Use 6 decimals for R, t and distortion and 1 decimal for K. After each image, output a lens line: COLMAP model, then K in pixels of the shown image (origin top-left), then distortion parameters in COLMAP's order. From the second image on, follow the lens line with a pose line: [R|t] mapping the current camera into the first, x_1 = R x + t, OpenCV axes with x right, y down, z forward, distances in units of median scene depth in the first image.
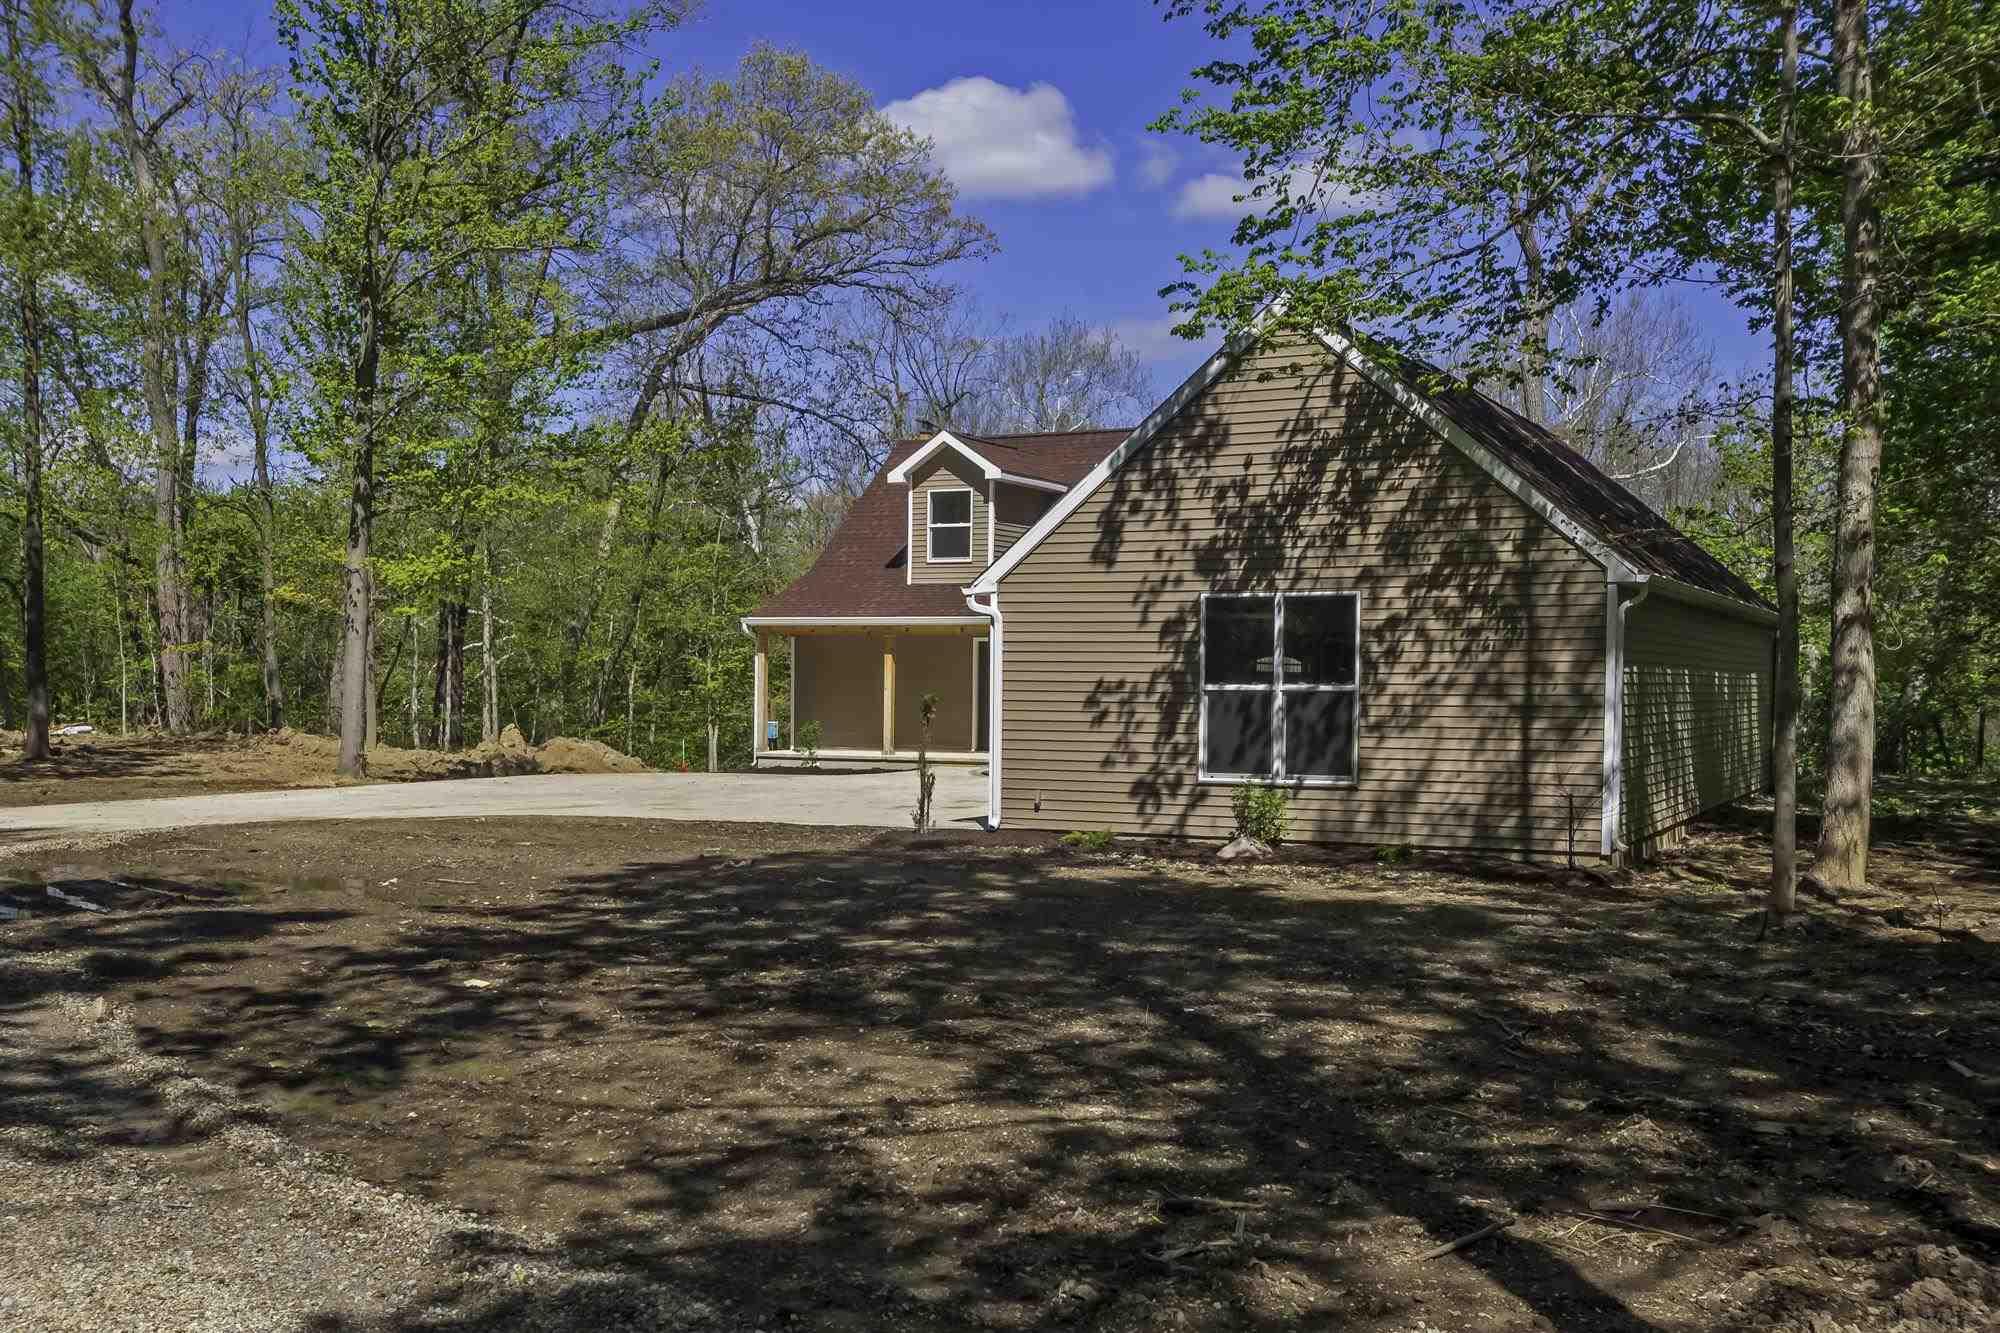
lens RADIAL K [[2067.9, 0, 1000.3], [0, 2067.9, 677.6], [0, 0, 1]] dist [0.145894, 0.000000]
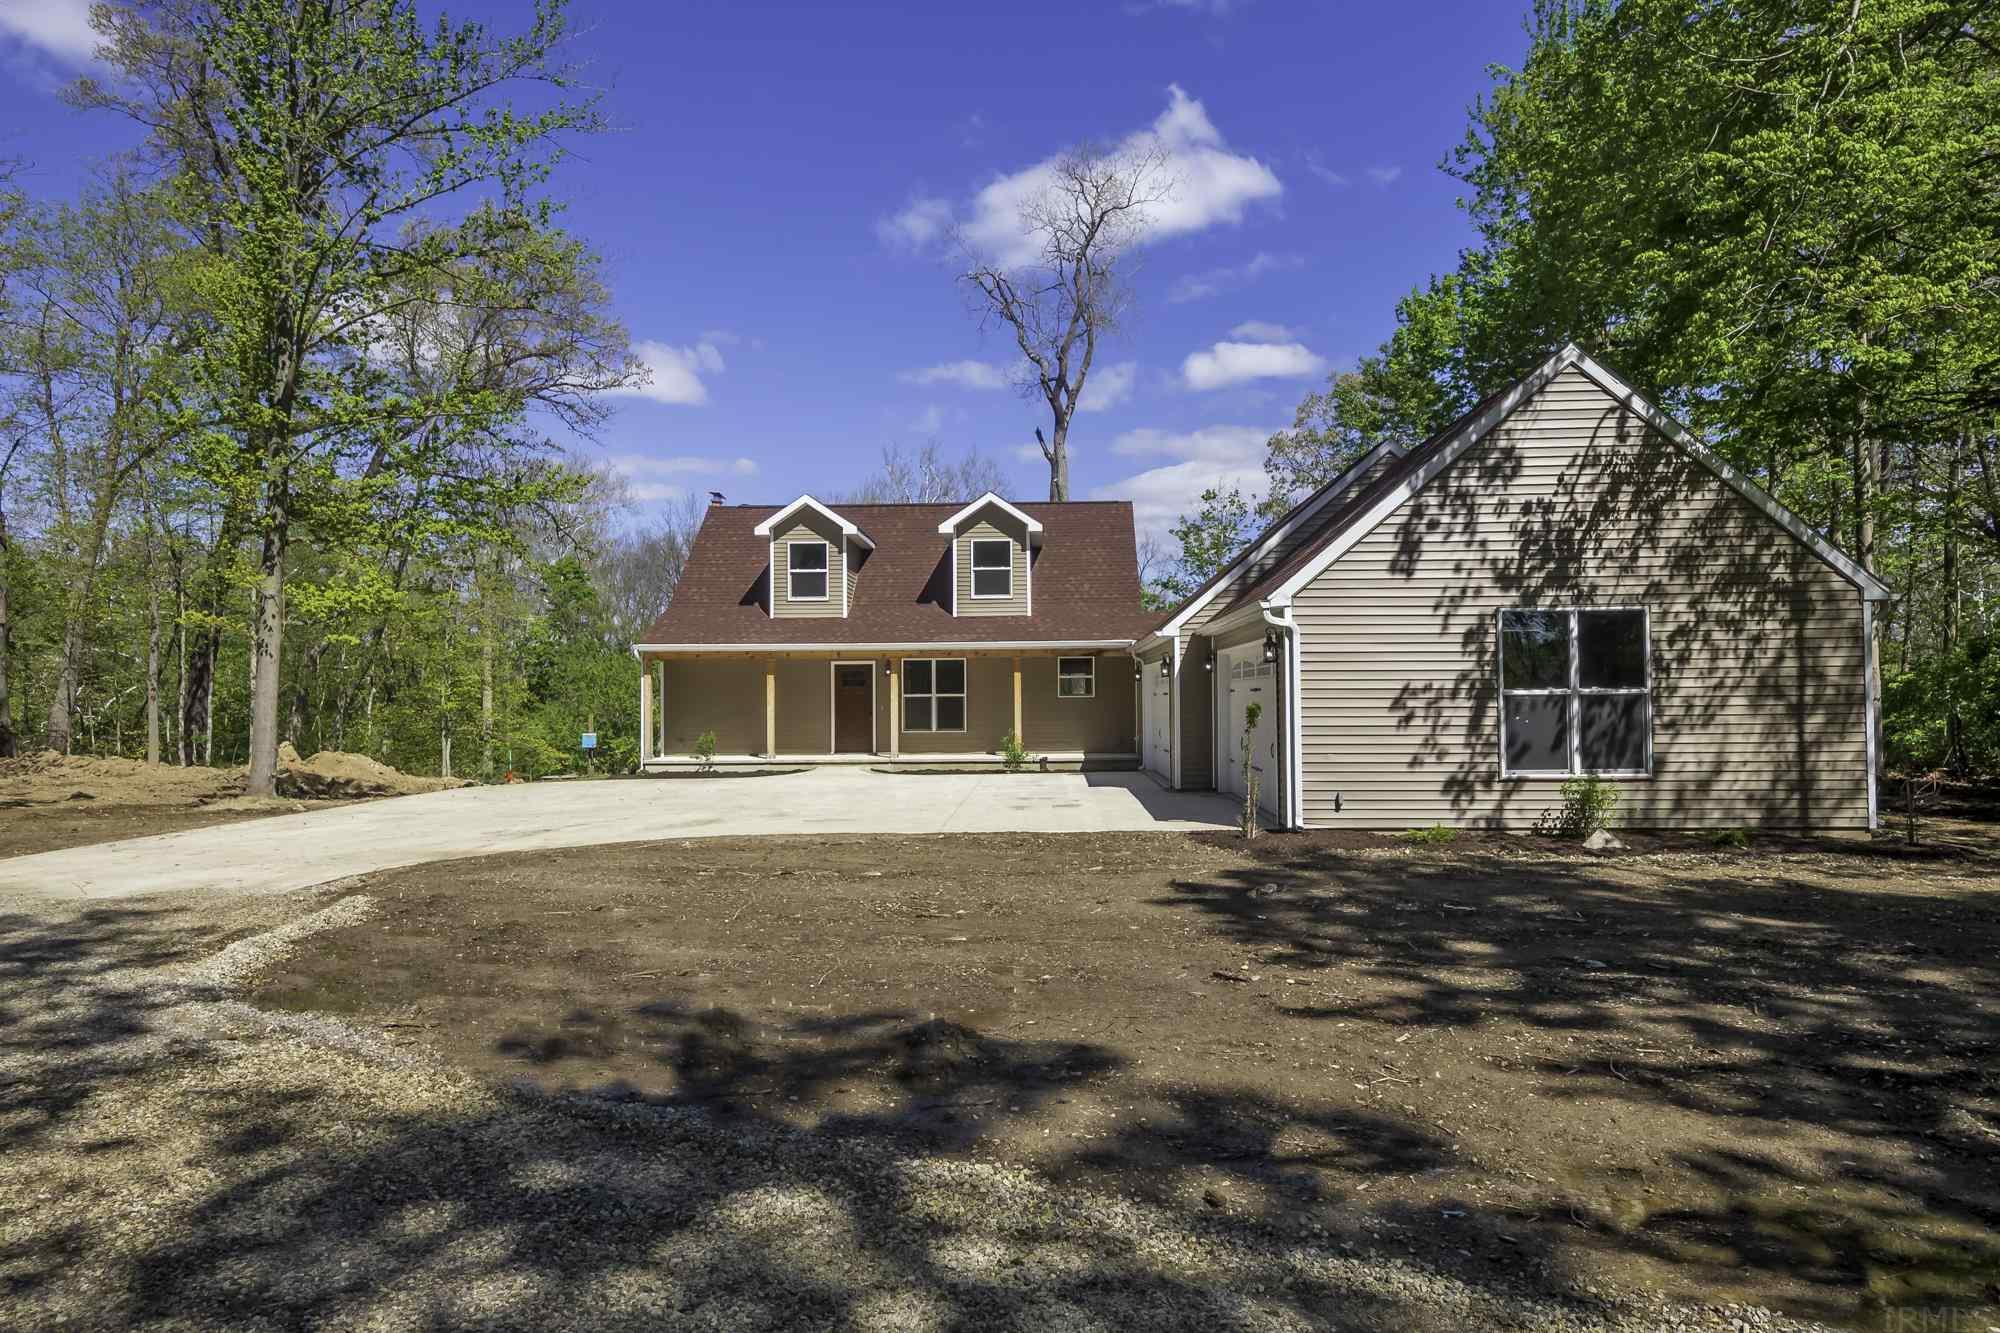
lens RADIAL K [[1263.0, 0, 999.3], [0, 1263.0, 651.4], [0, 0, 1]] dist [0.034738, -0.000939]
pose [[0.910915, 0.003697, 0.412577, -0.440351], [0.011394, 0.999353, -0.034113, 0.003044], [-0.412437, 0.035775, 0.910284, 0.508146]]
